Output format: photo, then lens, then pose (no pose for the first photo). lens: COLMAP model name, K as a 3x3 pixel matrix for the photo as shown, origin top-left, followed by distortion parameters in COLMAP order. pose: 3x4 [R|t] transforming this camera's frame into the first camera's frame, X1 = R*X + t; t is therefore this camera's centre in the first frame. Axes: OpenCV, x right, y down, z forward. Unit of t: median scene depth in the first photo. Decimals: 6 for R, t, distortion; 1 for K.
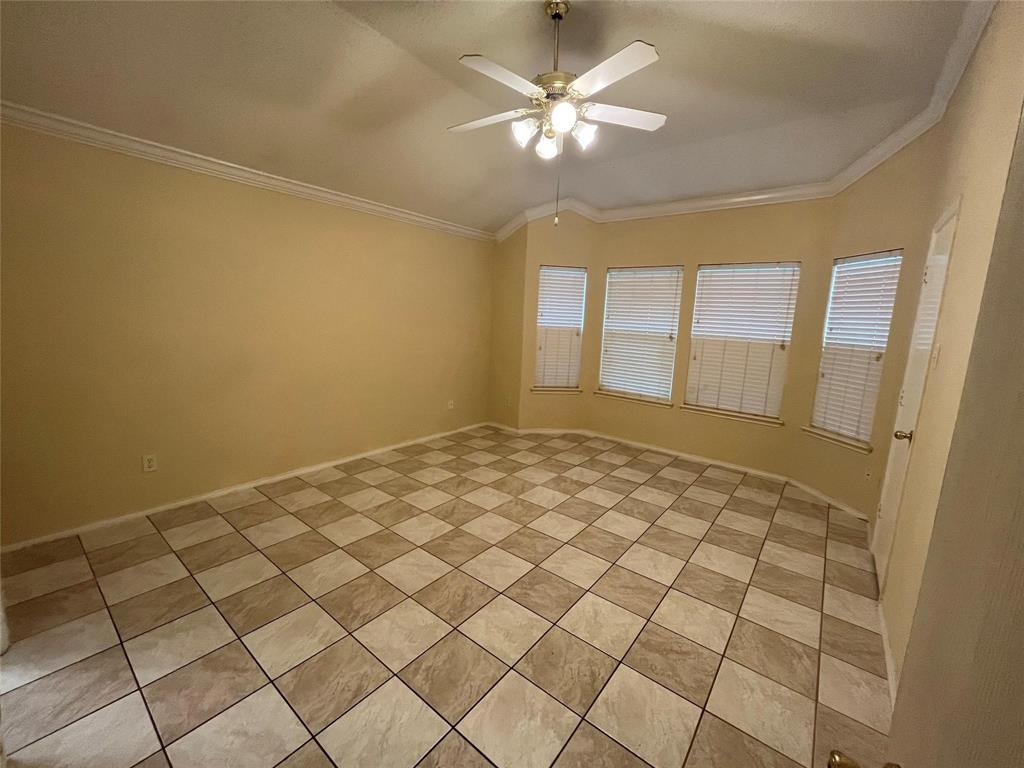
lens RADIAL K [[413.0, 0, 506.2], [0, 413.0, 382.4], [0, 0, 1]] dist [0.001151, -0.000068]
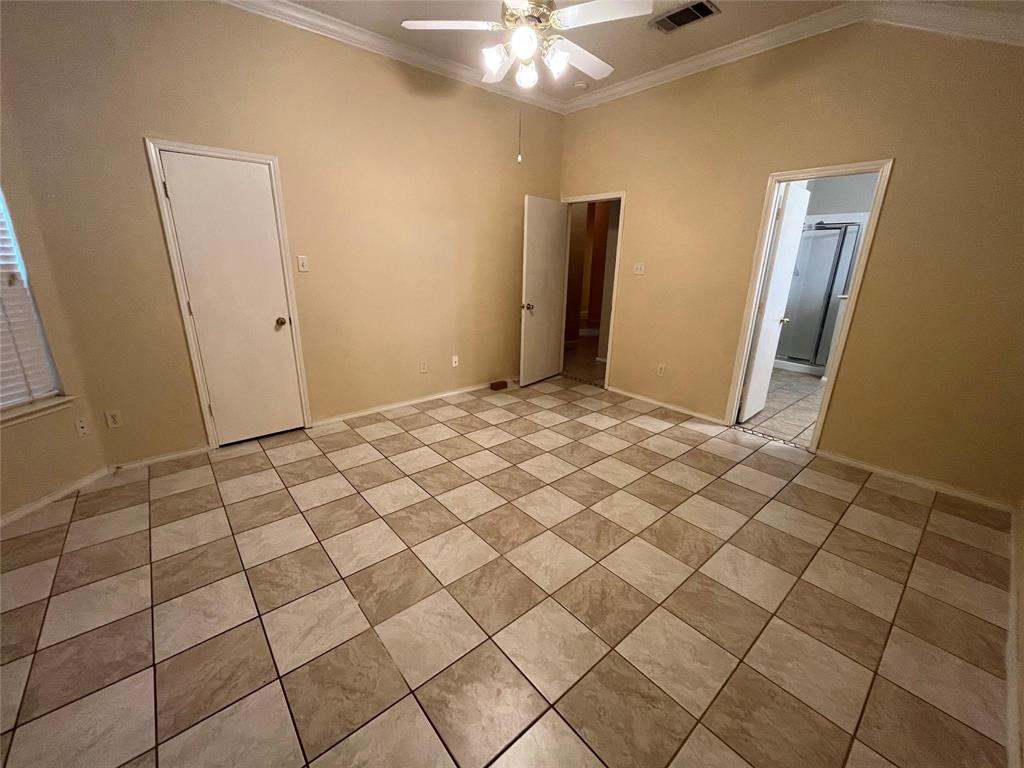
lens RADIAL K [[413.0, 0, 508.3], [0, 413.0, 382.8], [0, 0, 1]] dist [0.001151, -0.000068]
pose [[-0.980414, -0.113193, 0.161170, -0.064993], [-0.031365, 0.897632, 0.439629, -0.261871], [-0.194434, 0.425963, -0.883601, 1.685140]]
